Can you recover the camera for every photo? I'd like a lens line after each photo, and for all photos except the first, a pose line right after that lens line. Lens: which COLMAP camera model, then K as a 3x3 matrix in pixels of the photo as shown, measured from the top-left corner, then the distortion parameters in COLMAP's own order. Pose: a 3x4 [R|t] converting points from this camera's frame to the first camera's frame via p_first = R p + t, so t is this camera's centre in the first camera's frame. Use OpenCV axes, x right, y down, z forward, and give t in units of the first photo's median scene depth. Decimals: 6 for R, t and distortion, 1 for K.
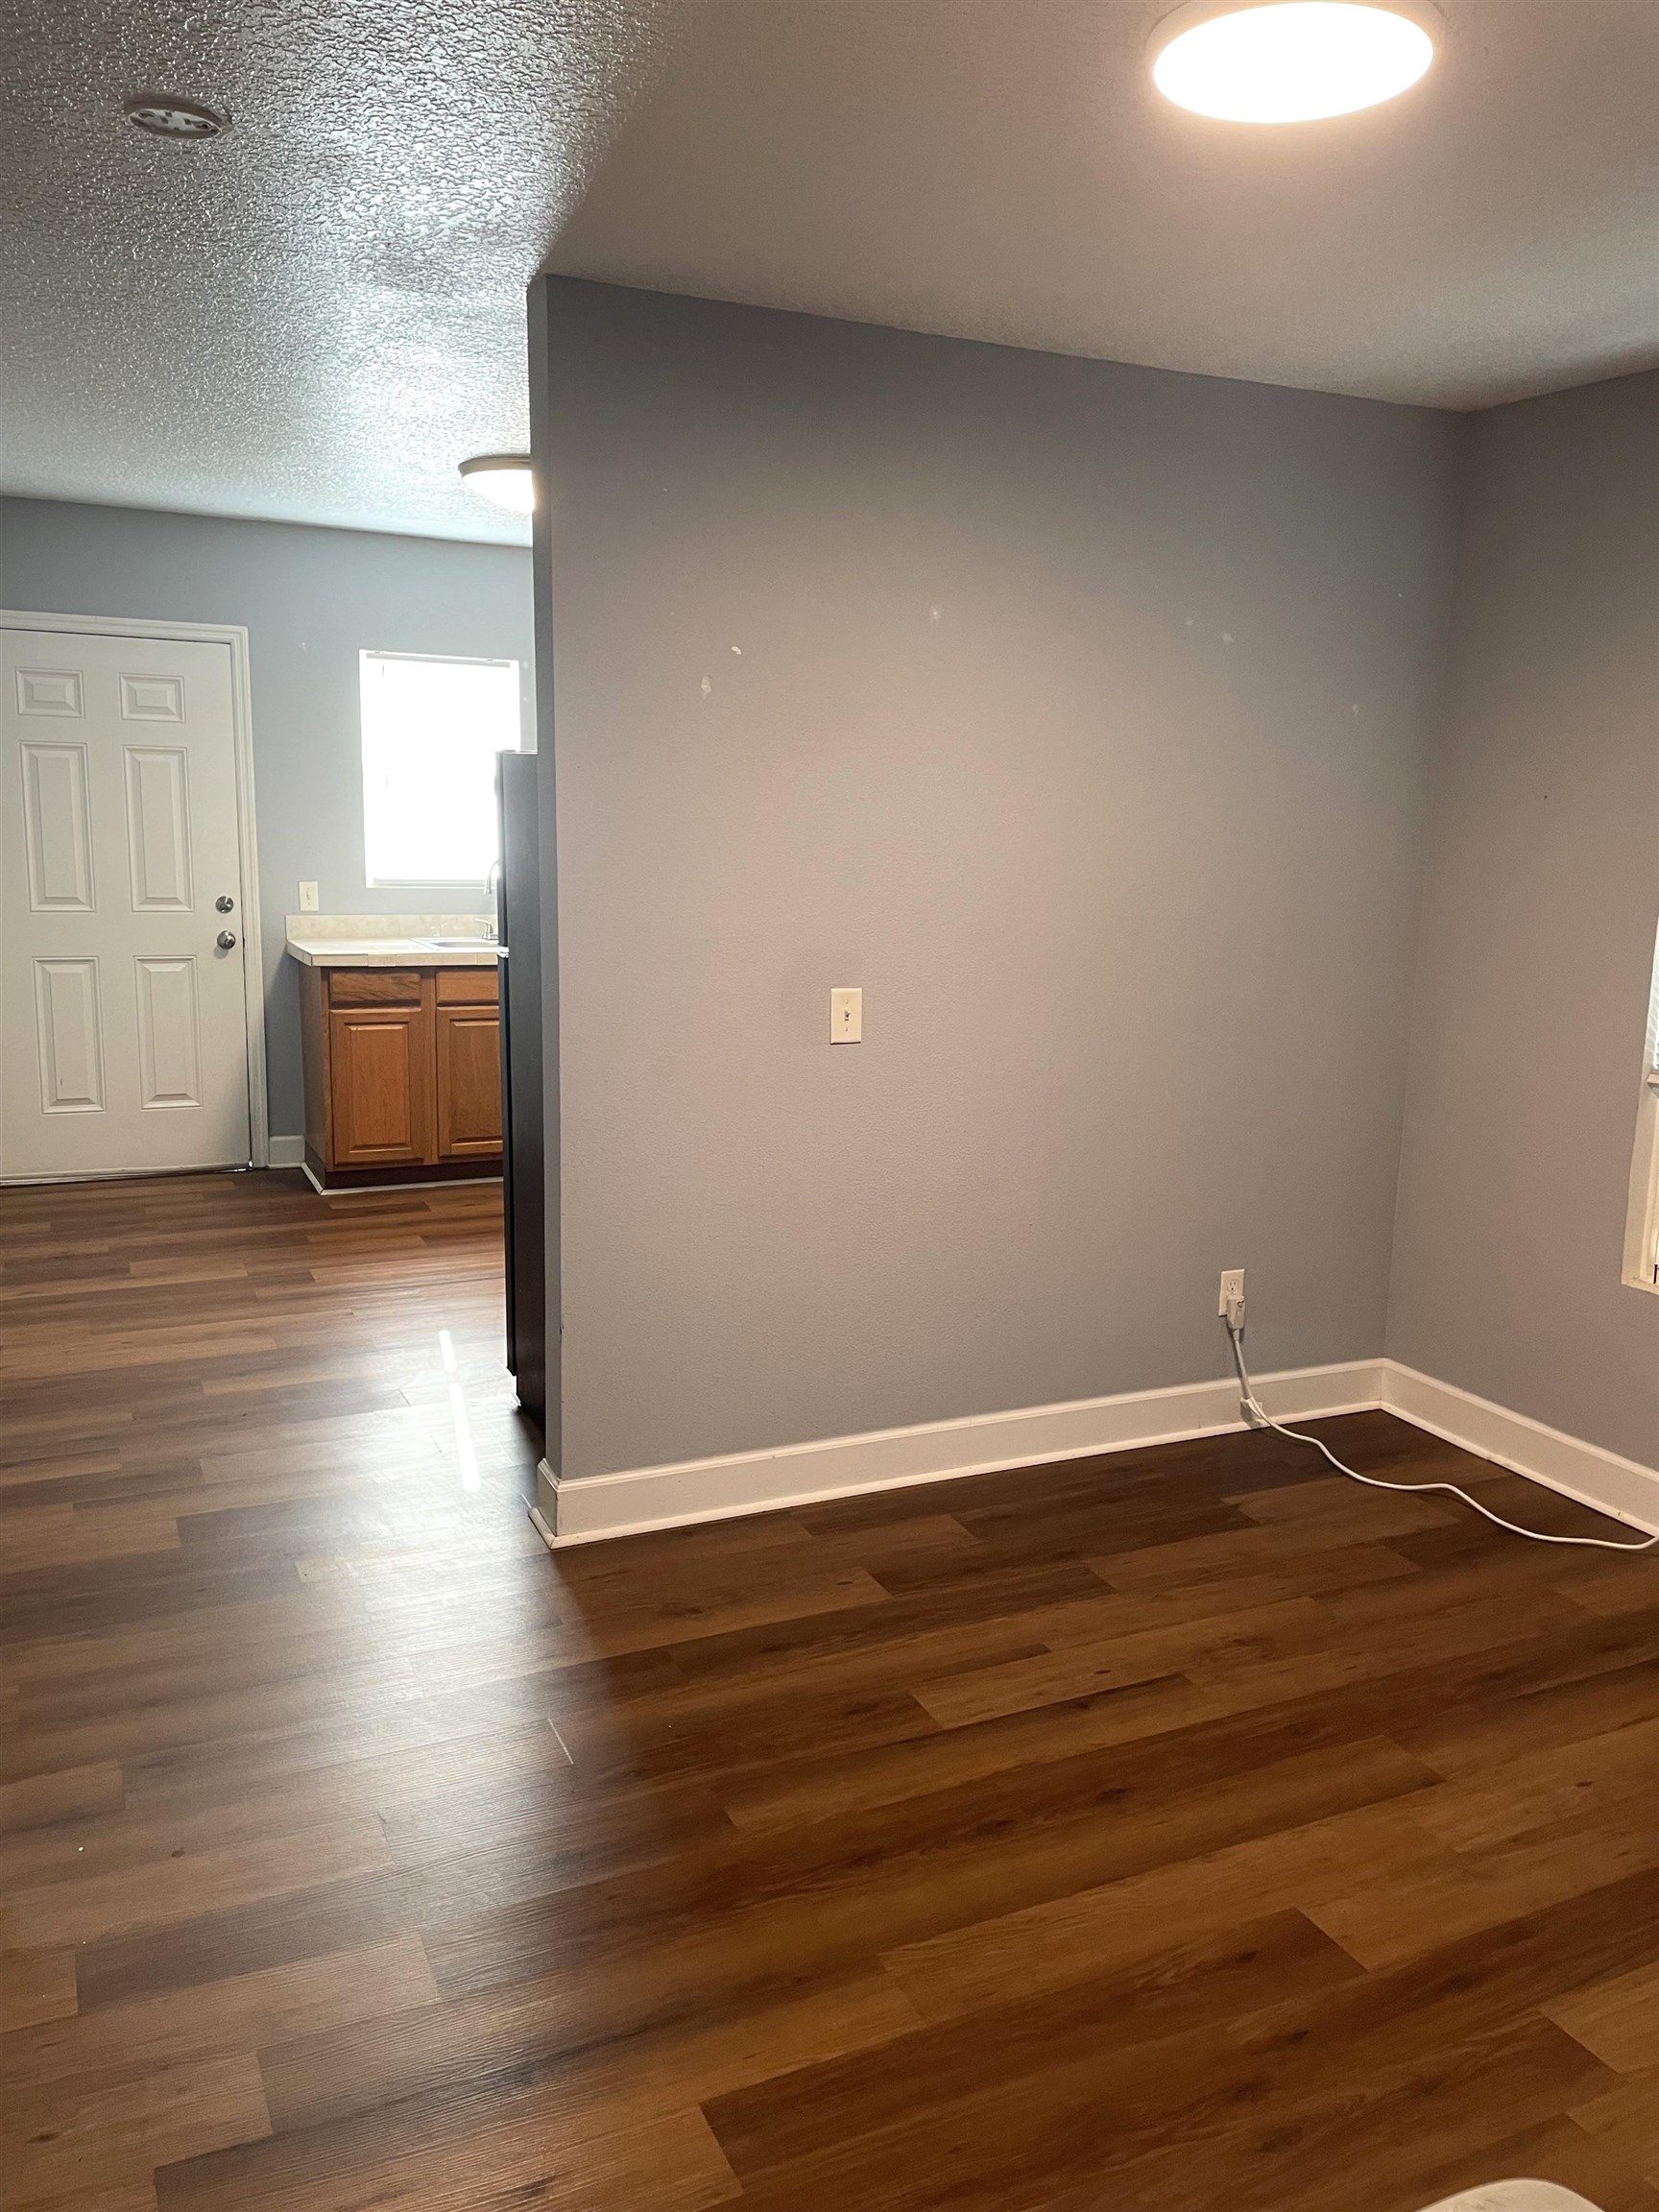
lens RADIAL K [[1670.7, 0, 839.3], [0, 1670.7, 1110.9], [0, 0, 1]] dist [0.076107, -0.104434]
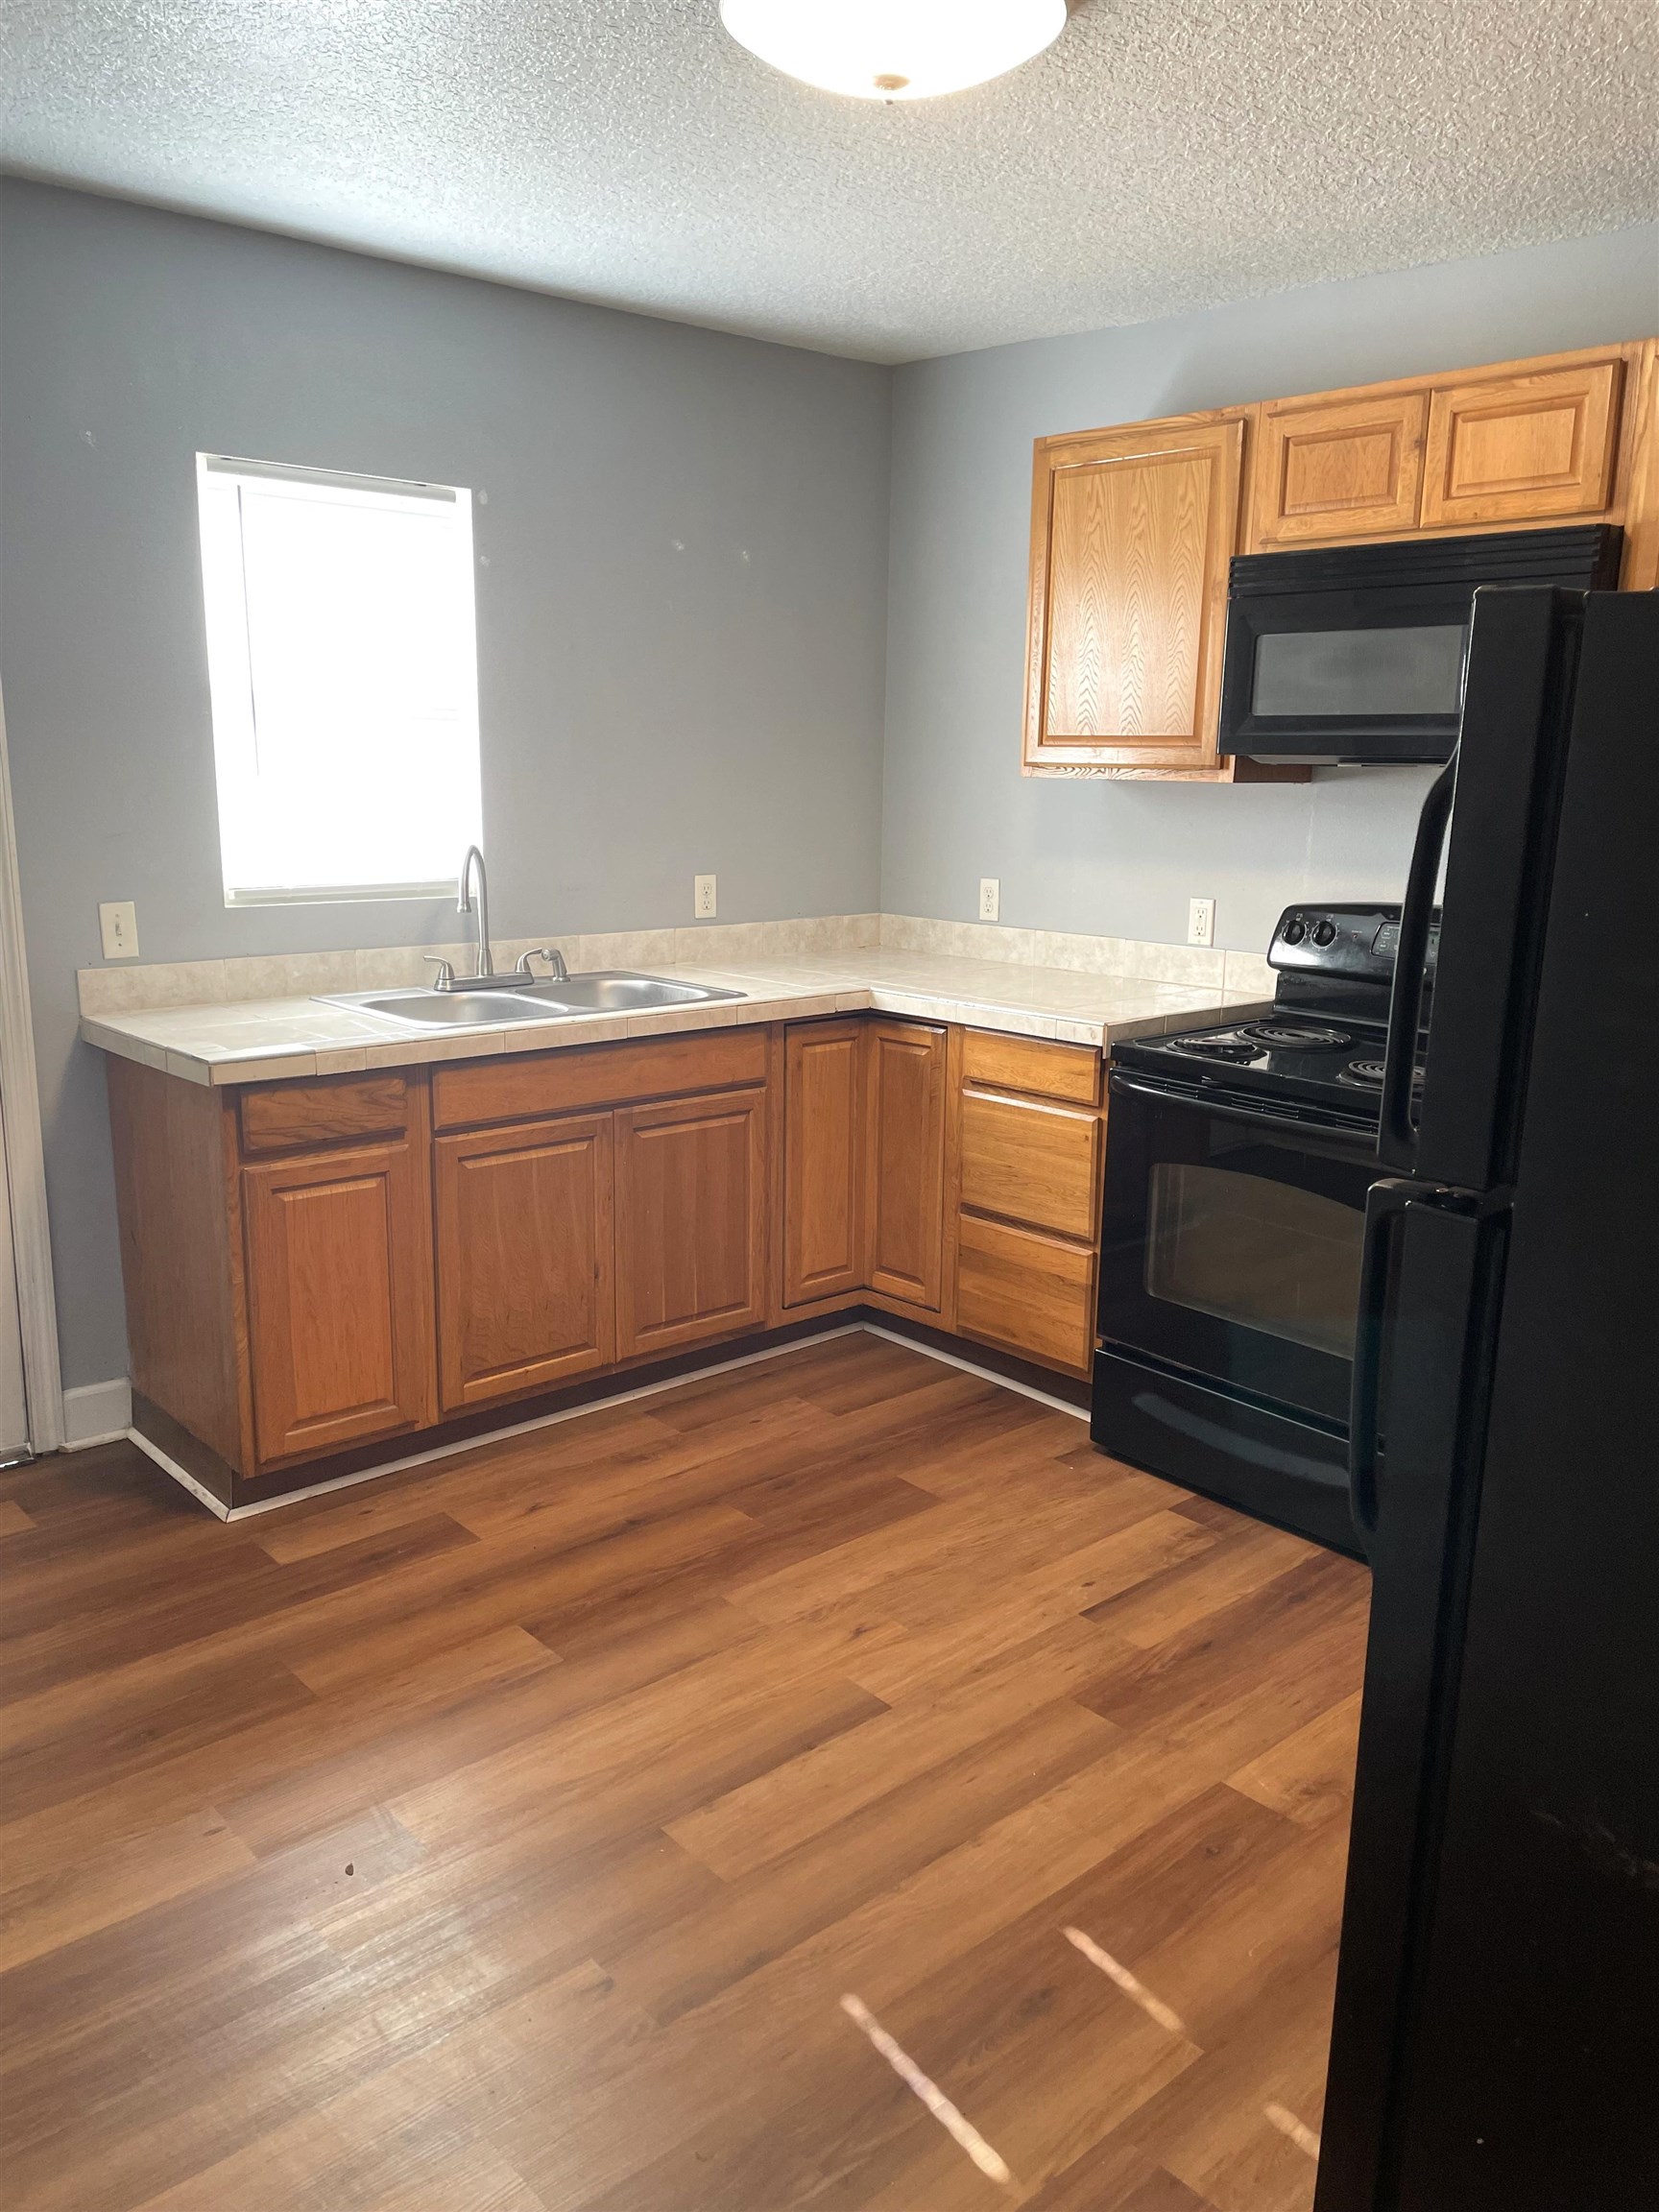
lens RADIAL K [[1670.7, 0, 823.3], [0, 1670.7, 1104.3], [0, 0, 1]] dist [0.076107, -0.104434]
pose [[0.960331, -0.067677, 0.270526, -0.266010], [0.058540, 0.997413, 0.041714, -0.087785], [-0.272649, -0.024222, 0.961809, 0.463189]]
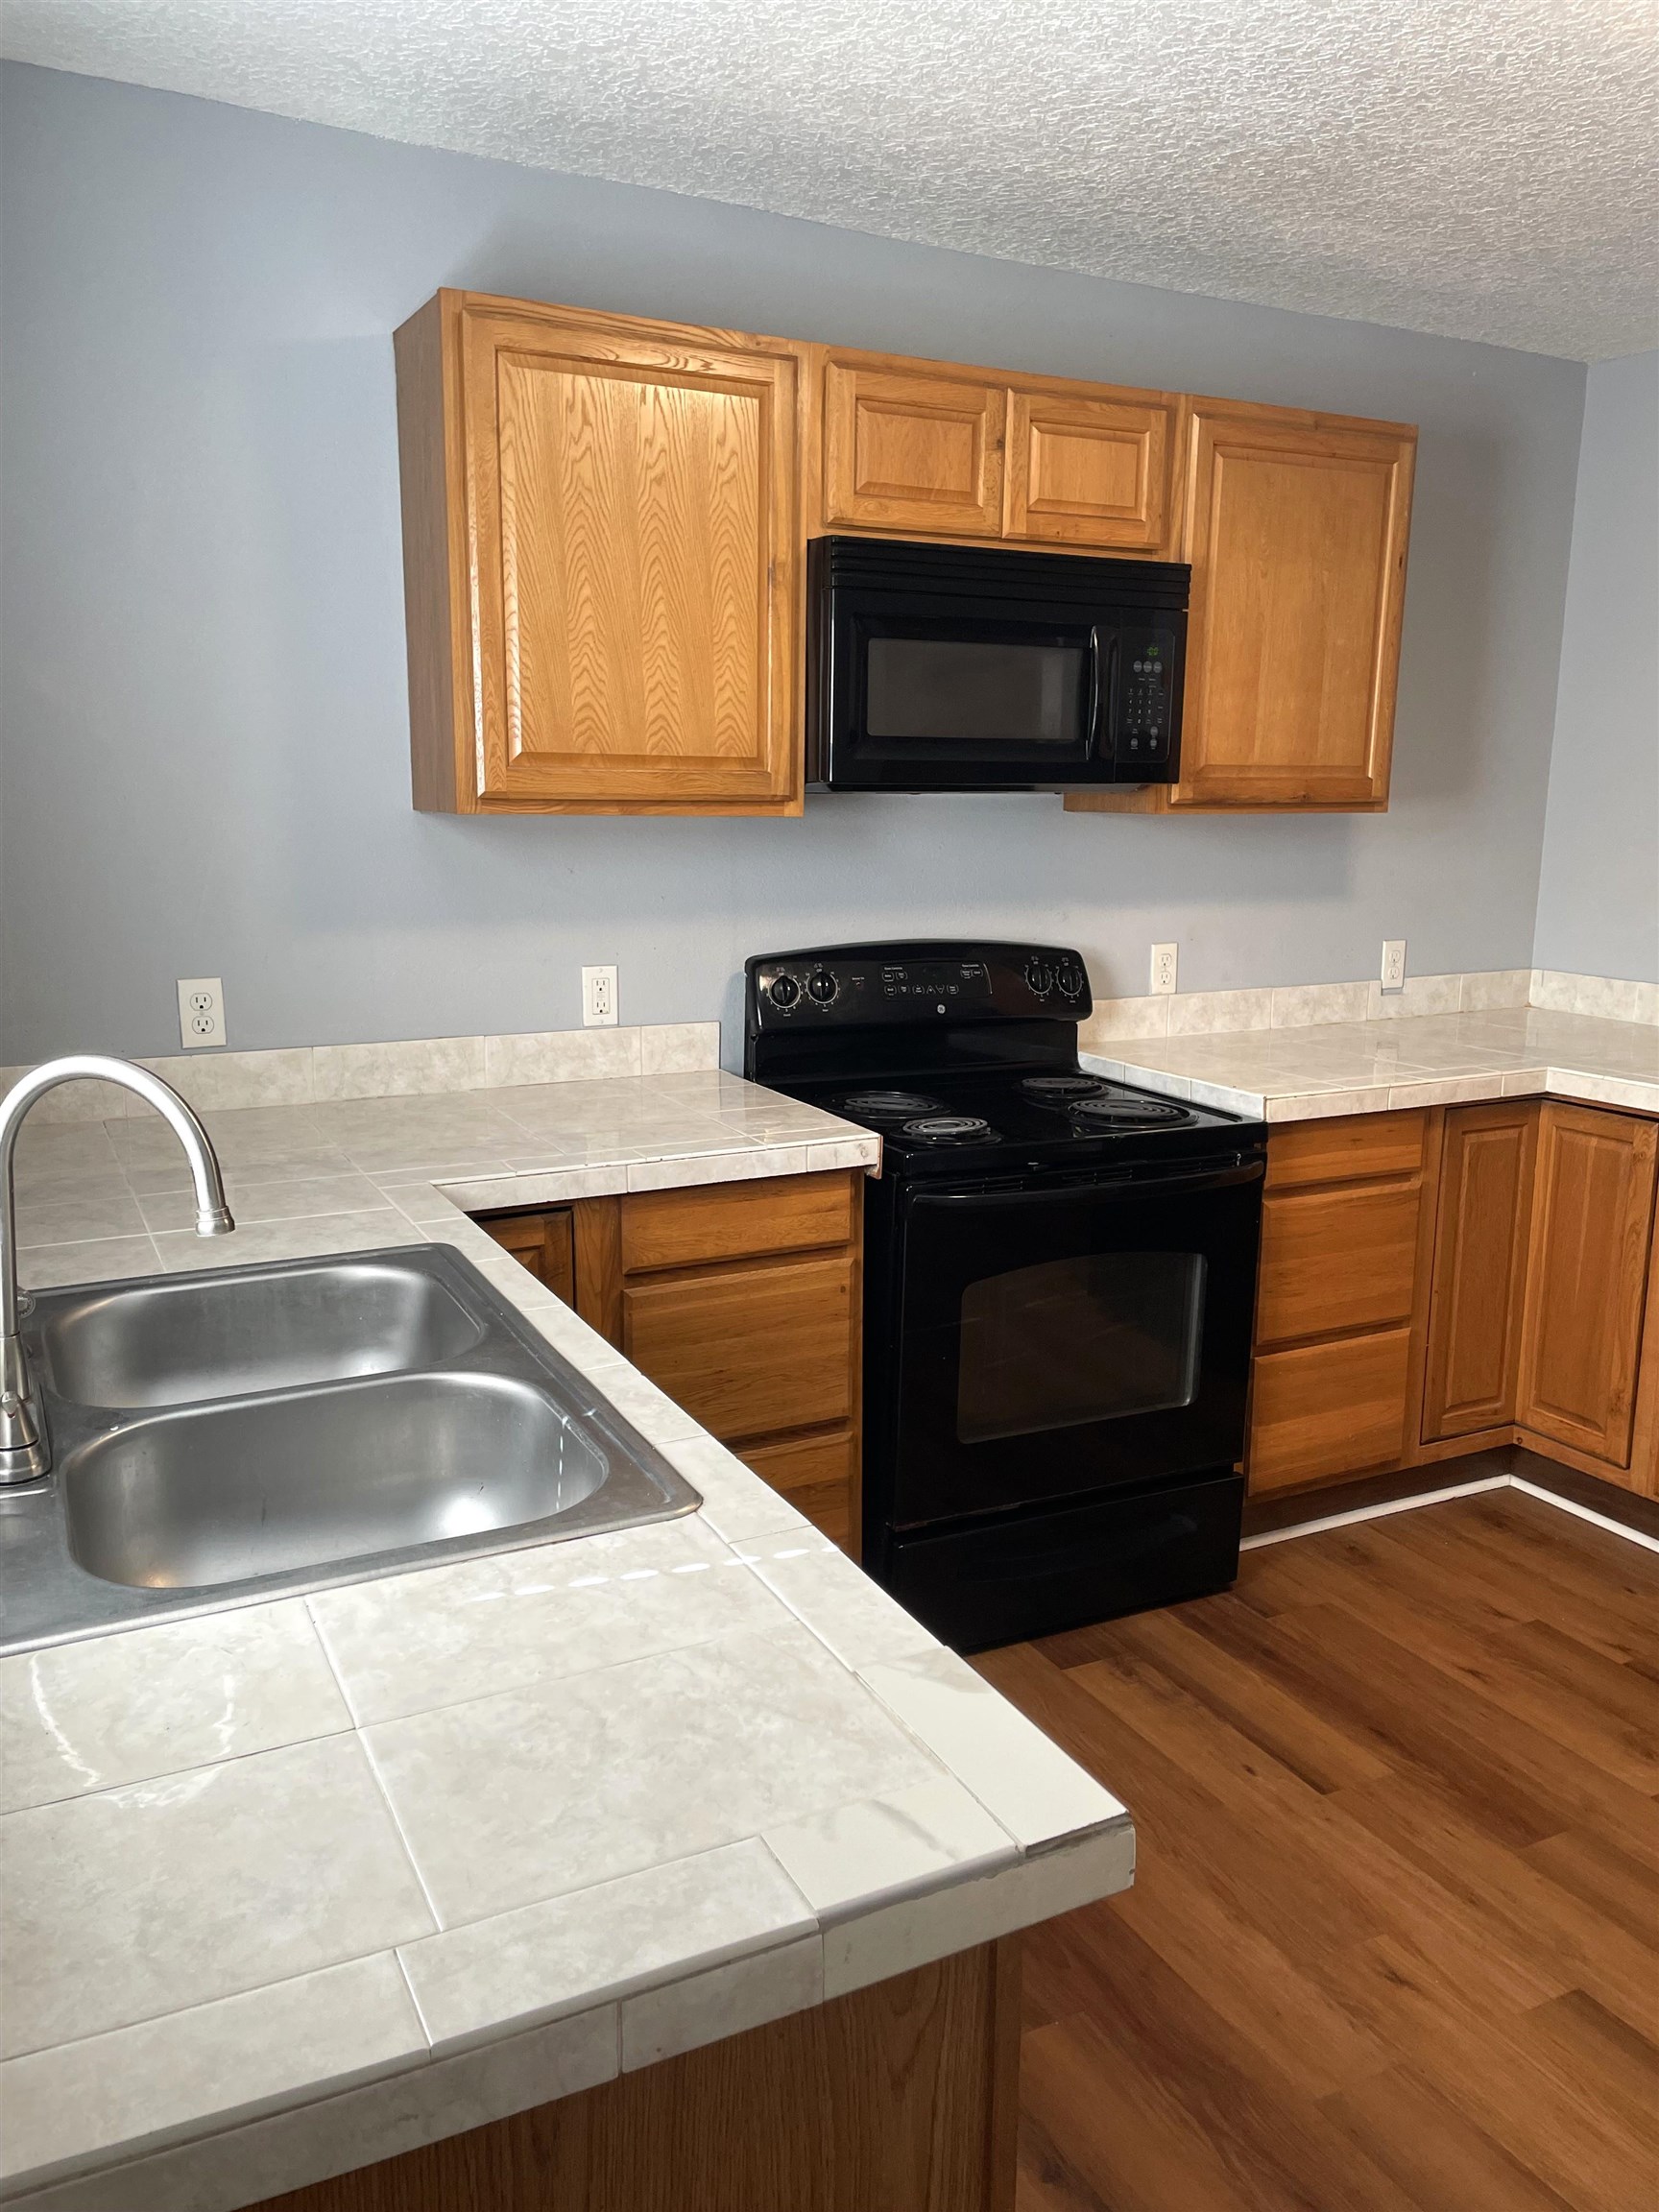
lens RADIAL K [[1670.7, 0, 787.2], [0, 1670.7, 1097.4], [0, 0, 1]] dist [0.076107, -0.104434]
pose [[-0.019109, -0.210867, 0.977328, -0.422930], [0.167503, 0.963016, 0.211054, -0.180314], [-0.985686, 0.167738, 0.016919, 0.946151]]
